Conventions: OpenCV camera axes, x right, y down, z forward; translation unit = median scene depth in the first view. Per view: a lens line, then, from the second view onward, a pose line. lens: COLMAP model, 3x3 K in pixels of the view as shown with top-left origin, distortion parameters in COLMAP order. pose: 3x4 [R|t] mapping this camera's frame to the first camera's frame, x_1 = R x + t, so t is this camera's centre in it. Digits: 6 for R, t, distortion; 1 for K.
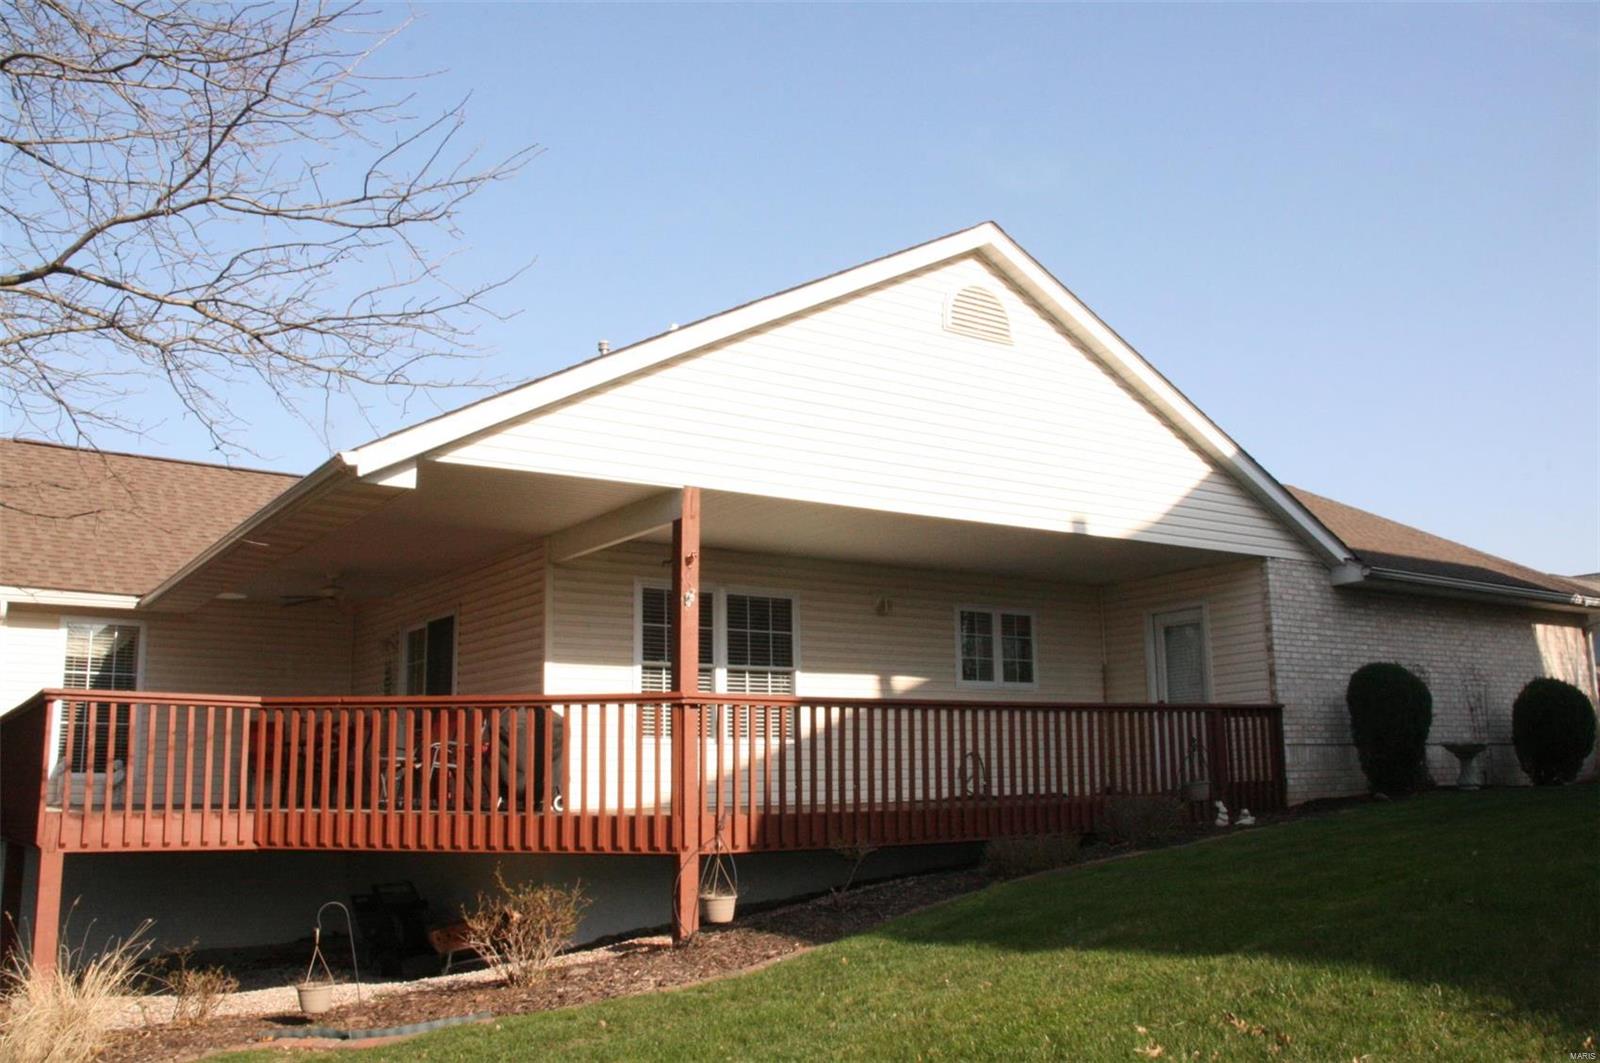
lens RADIAL K [[1403.8, 0, 800.0], [0, 1403.8, 531.5], [0, 0, 1]] dist [-0.152881, 0.169419]
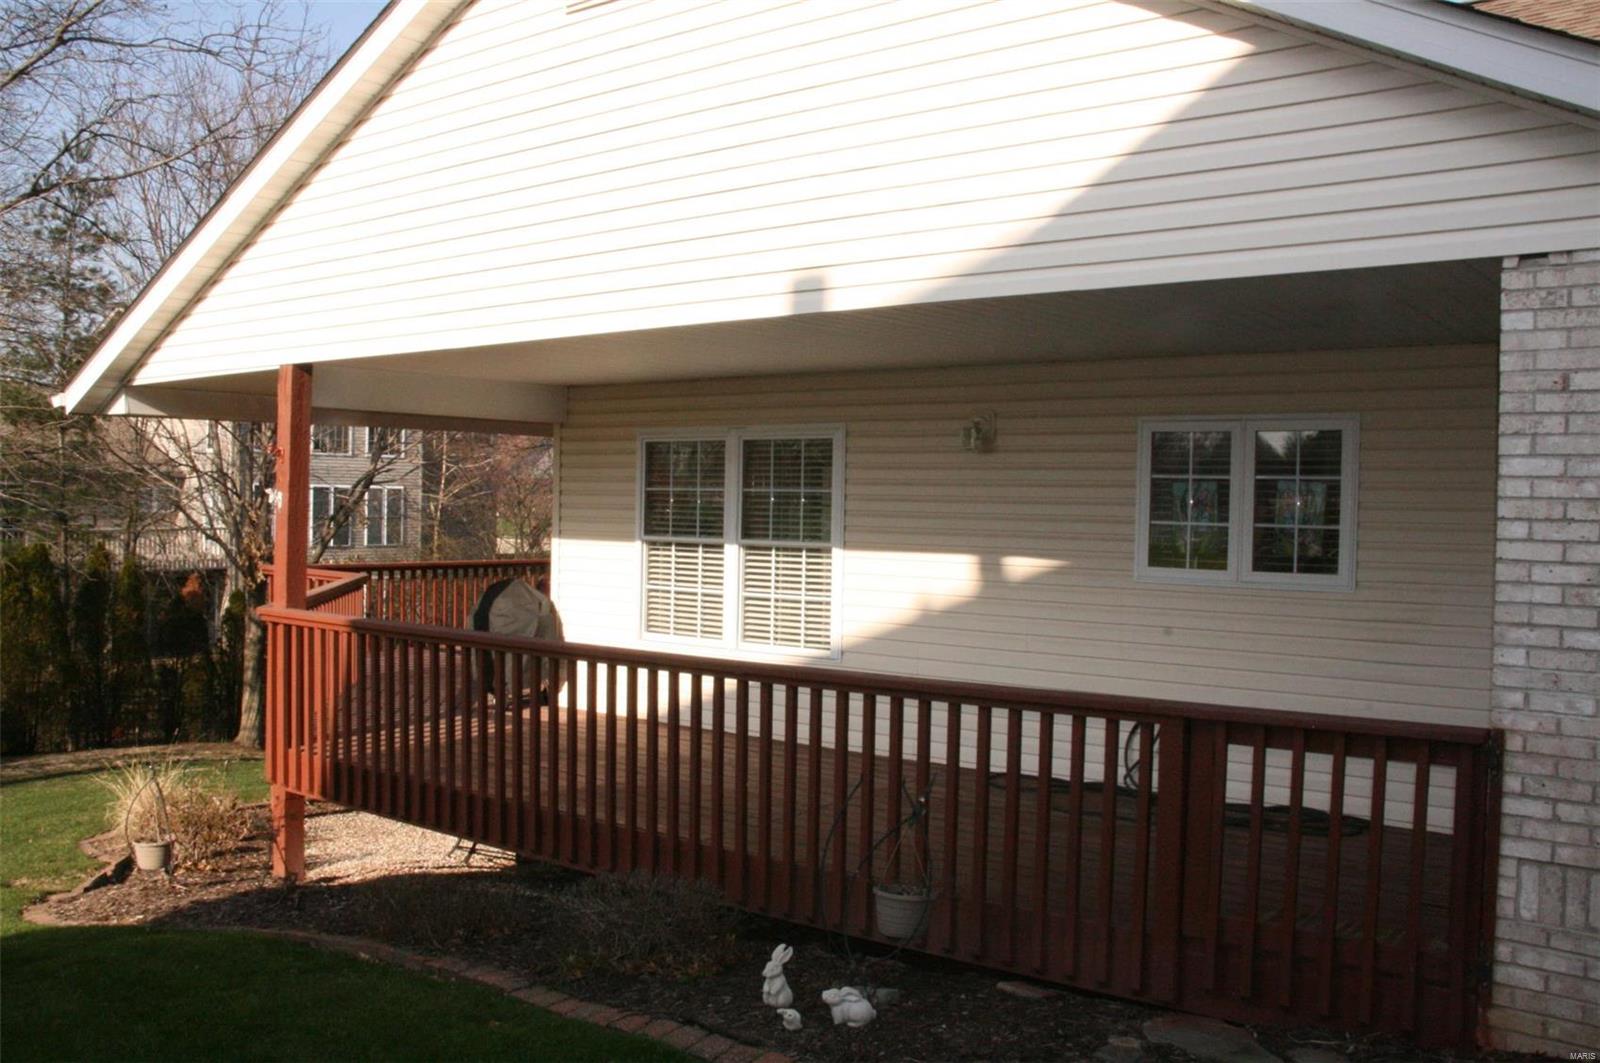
lens RADIAL K [[1403.8, 0, 800.0], [0, 1403.8, 531.5], [0, 0, 1]] dist [-0.152881, 0.169419]
pose [[0.282479, 0.045188, -0.958209, 0.612882], [0.147250, 0.985009, 0.089861, 0.029360], [0.947905, -0.166480, 0.271591, 0.787251]]
